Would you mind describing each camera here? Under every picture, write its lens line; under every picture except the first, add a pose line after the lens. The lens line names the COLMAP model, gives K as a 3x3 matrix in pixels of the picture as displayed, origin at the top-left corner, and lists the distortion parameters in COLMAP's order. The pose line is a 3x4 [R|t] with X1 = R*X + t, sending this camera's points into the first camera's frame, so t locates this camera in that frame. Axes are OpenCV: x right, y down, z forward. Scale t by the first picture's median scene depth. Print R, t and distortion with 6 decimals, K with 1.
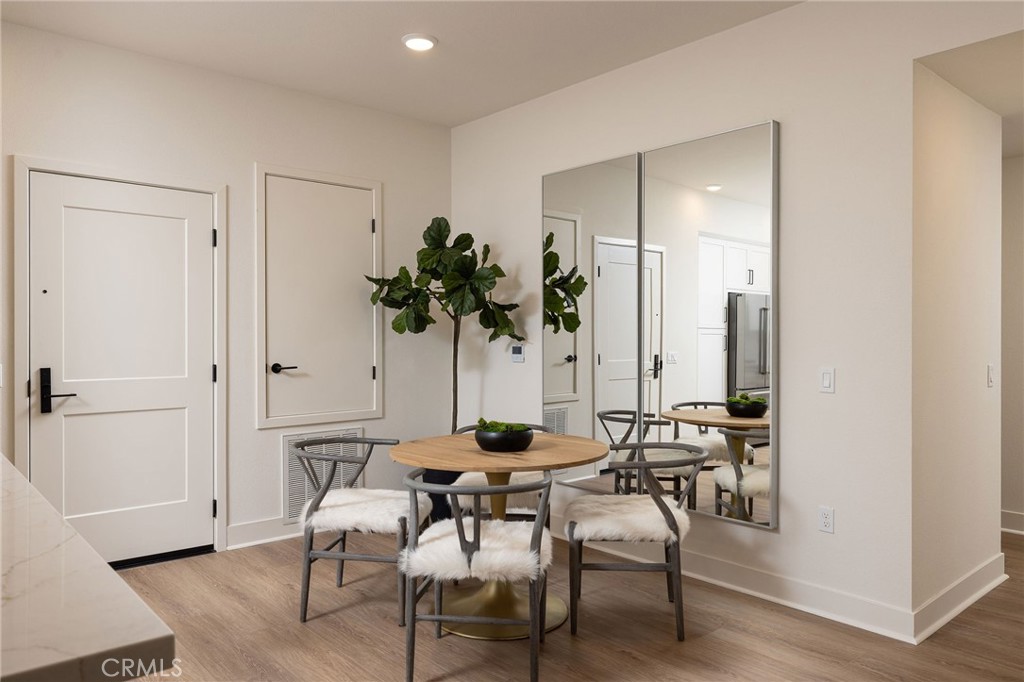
lens RADIAL K [[710.5, 0, 512.6], [0, 710.5, 339.9], [0, 0, 1]] dist [0.009361, 0.001383]
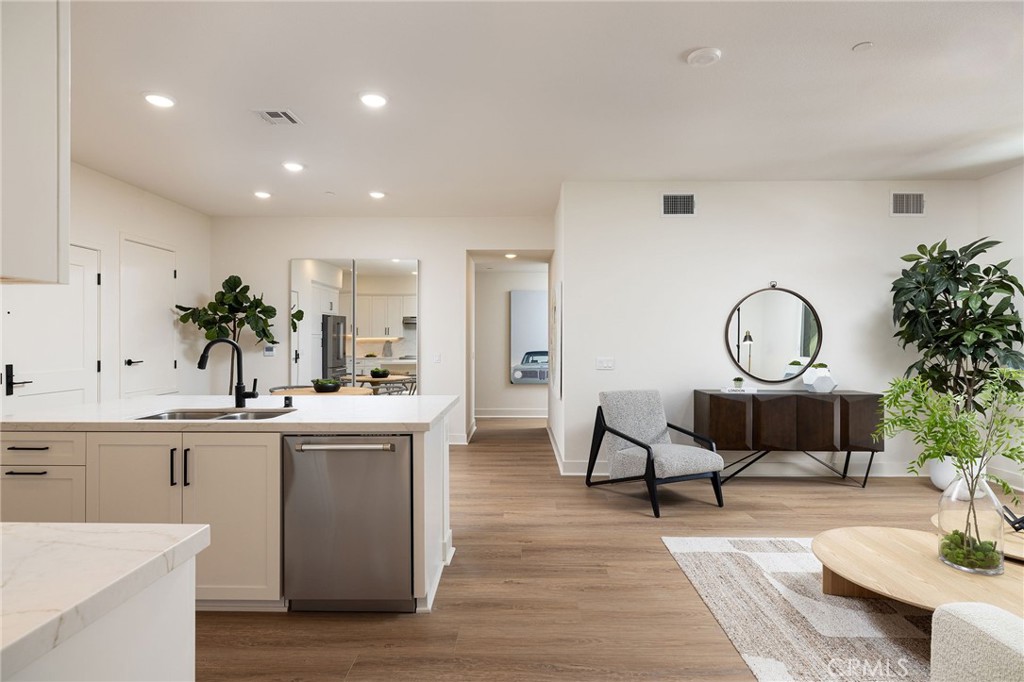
lens RADIAL K [[524.4, 0, 509.9], [0, 524.4, 342.4], [0, 0, 1]] dist [0.001105, 0.000305]
pose [[0.668971, -0.003603, 0.743279, -0.609589], [-0.002817, 0.999969, 0.007383, -0.014795], [-0.743283, -0.007033, 0.668940, -0.400038]]
